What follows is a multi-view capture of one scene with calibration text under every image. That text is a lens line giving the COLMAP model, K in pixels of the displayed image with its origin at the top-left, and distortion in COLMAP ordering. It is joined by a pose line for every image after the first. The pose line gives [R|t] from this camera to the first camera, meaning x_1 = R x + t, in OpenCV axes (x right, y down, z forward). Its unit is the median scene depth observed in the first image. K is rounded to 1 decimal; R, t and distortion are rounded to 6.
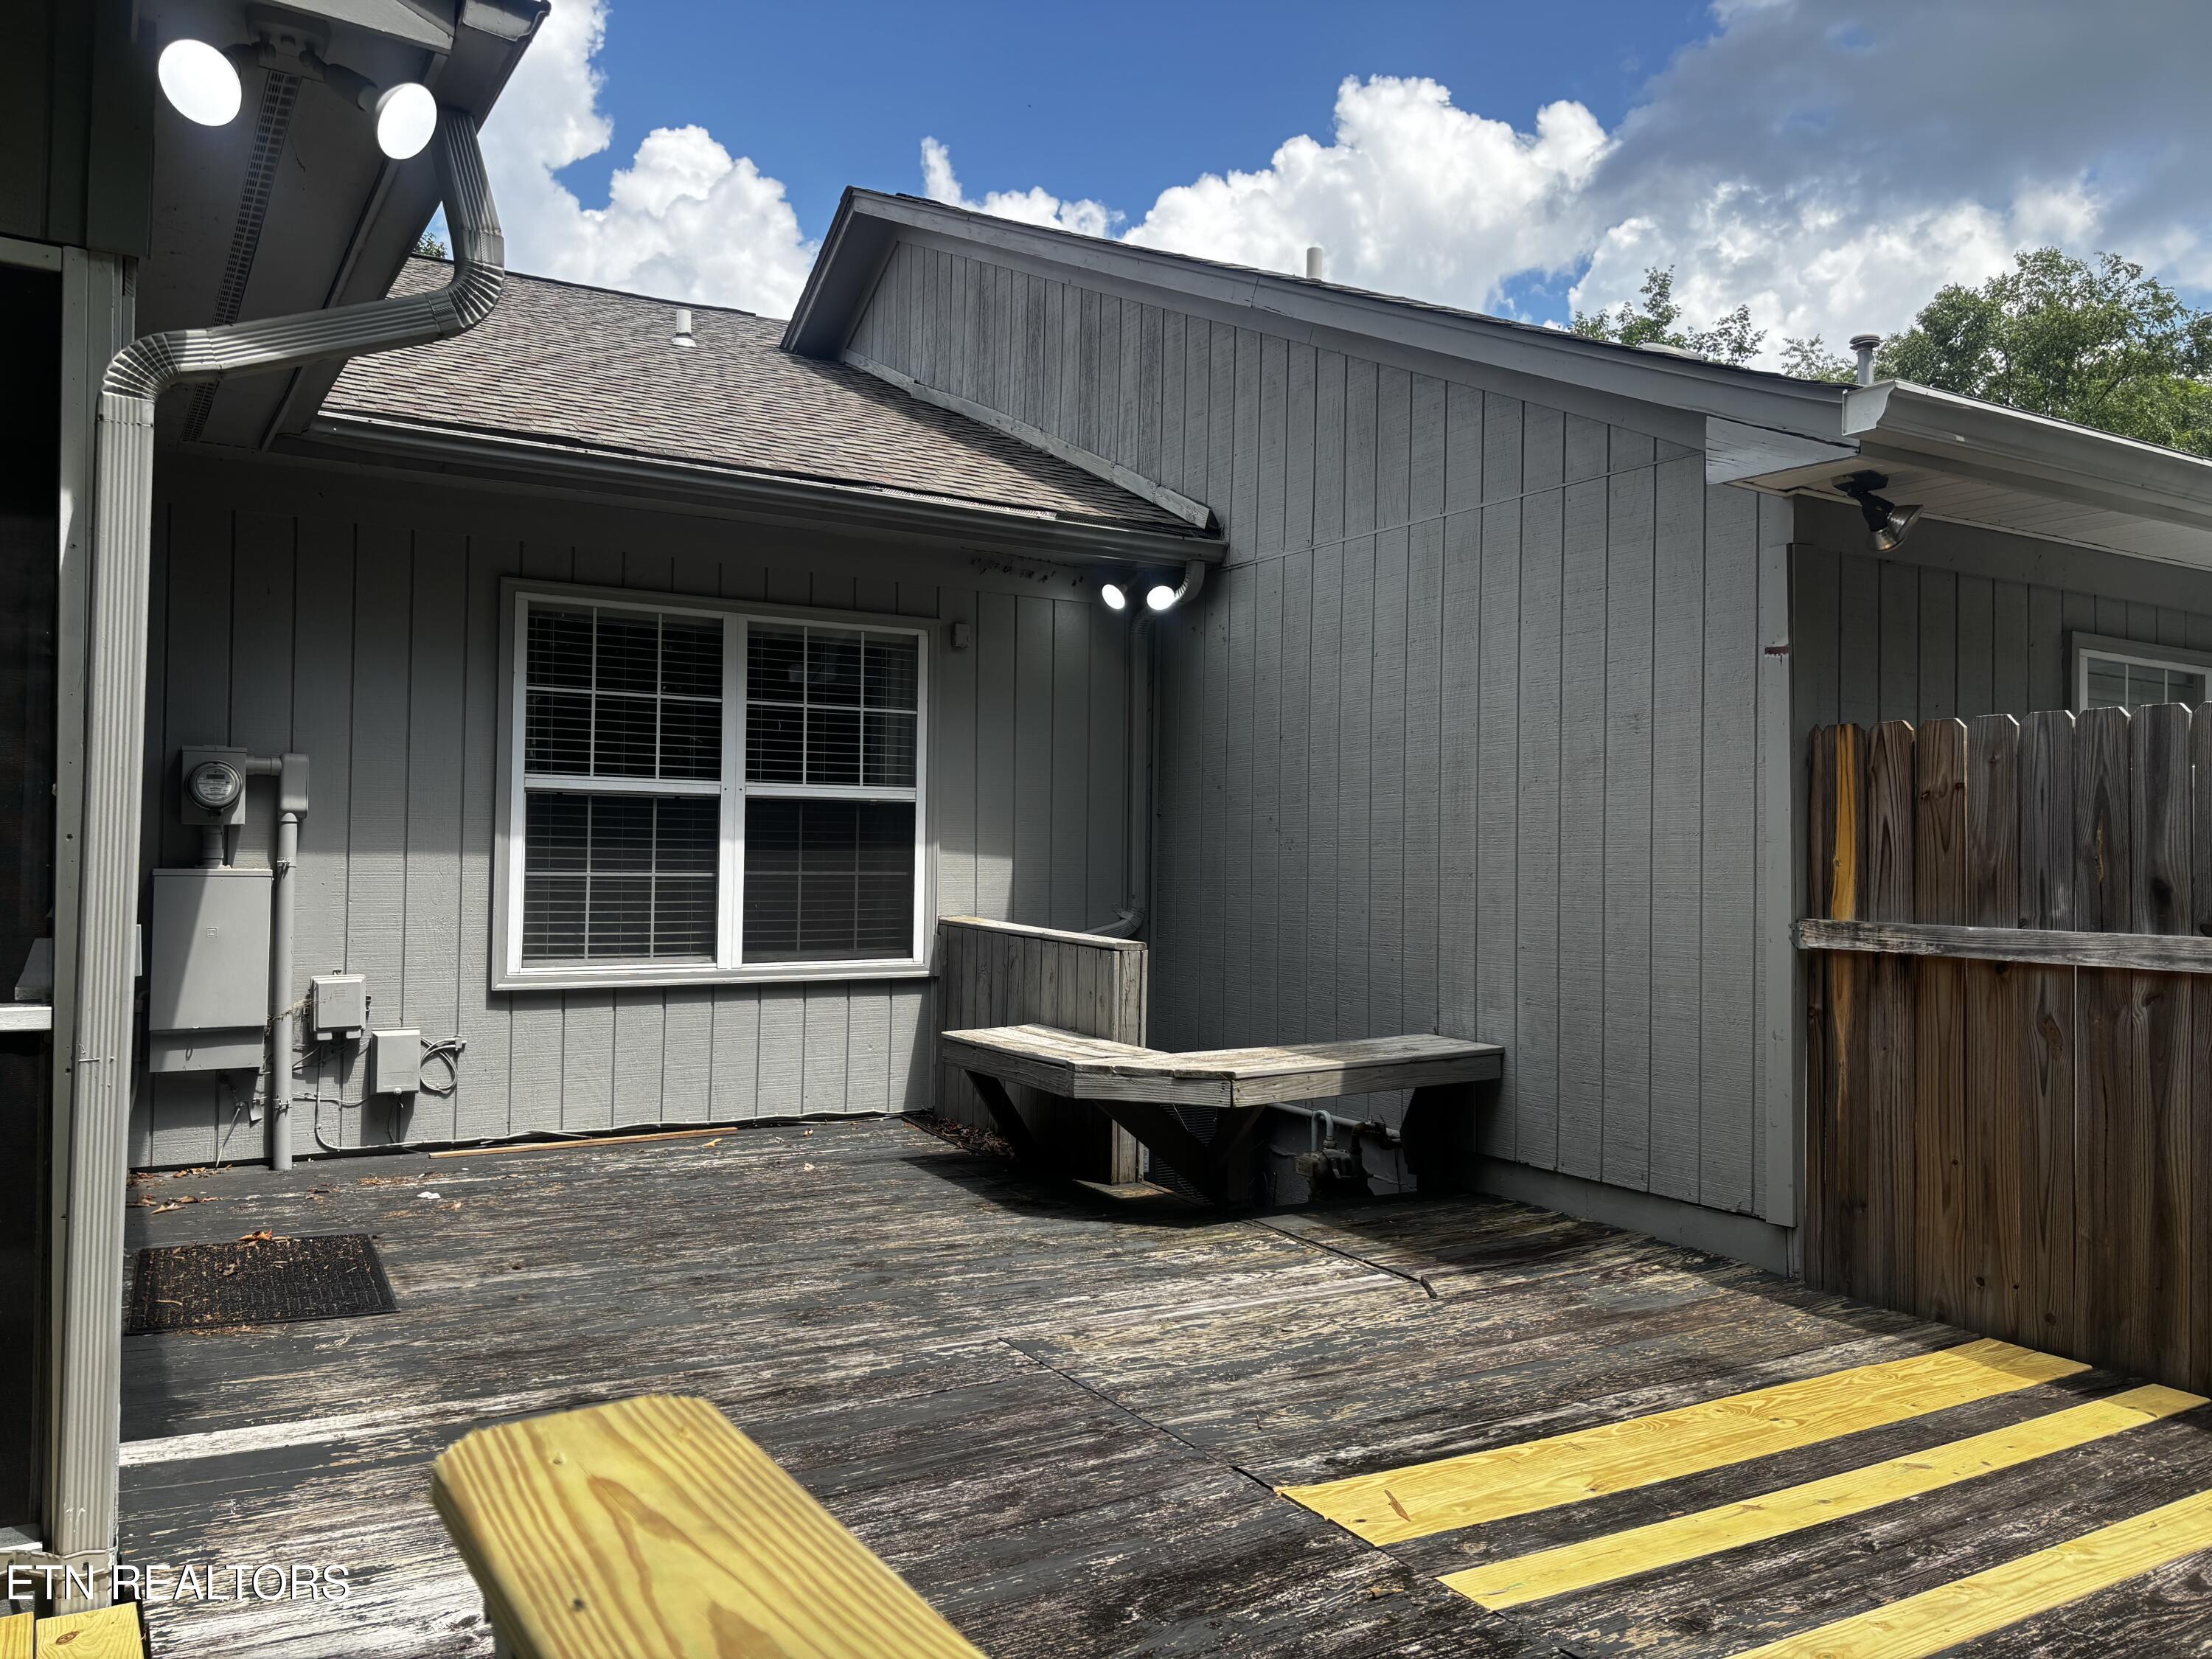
lens RADIAL K [[1683.2, 0, 1081.3], [0, 1683.2, 824.5], [0, 0, 1]] dist [0.039117, -0.002541]
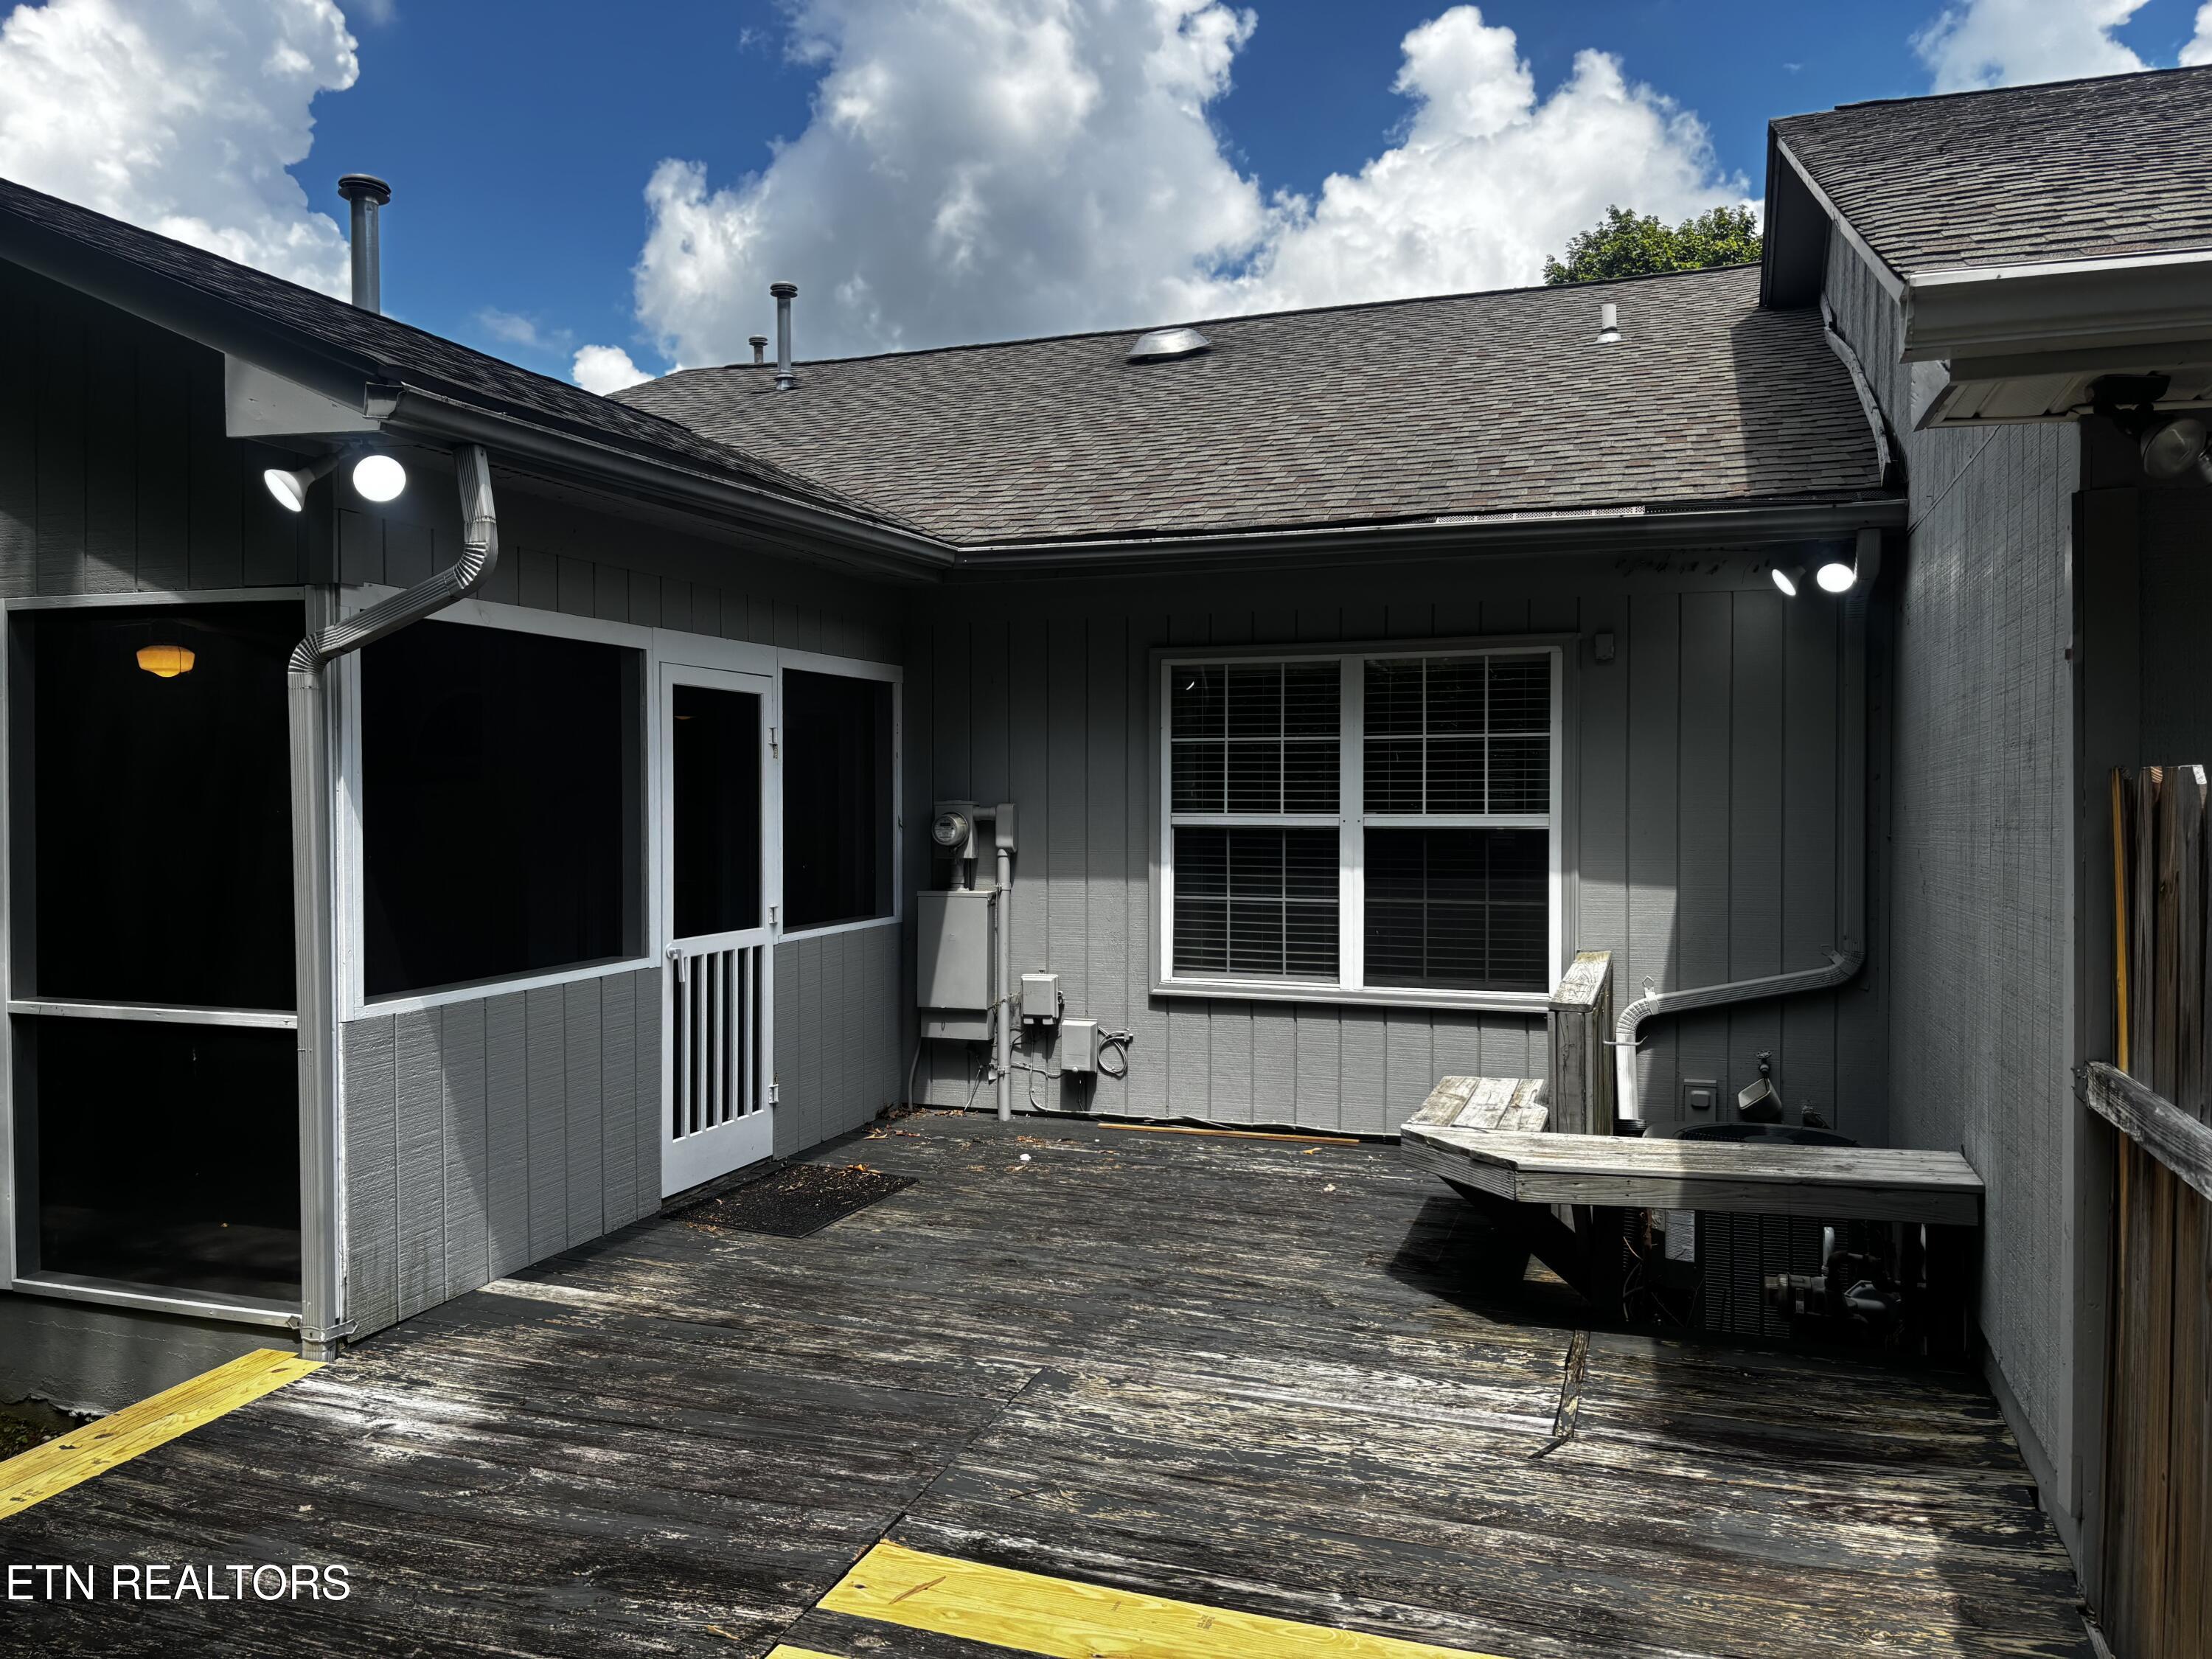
lens RADIAL K [[1683.2, 0, 1081.3], [0, 1683.2, 824.5], [0, 0, 1]] dist [0.039117, -0.002541]
pose [[0.629875, 0.000338, -0.776697, 0.581502], [0.026174, 0.999423, 0.021662, -0.052422], [0.776256, -0.033974, 0.629502, 0.231703]]
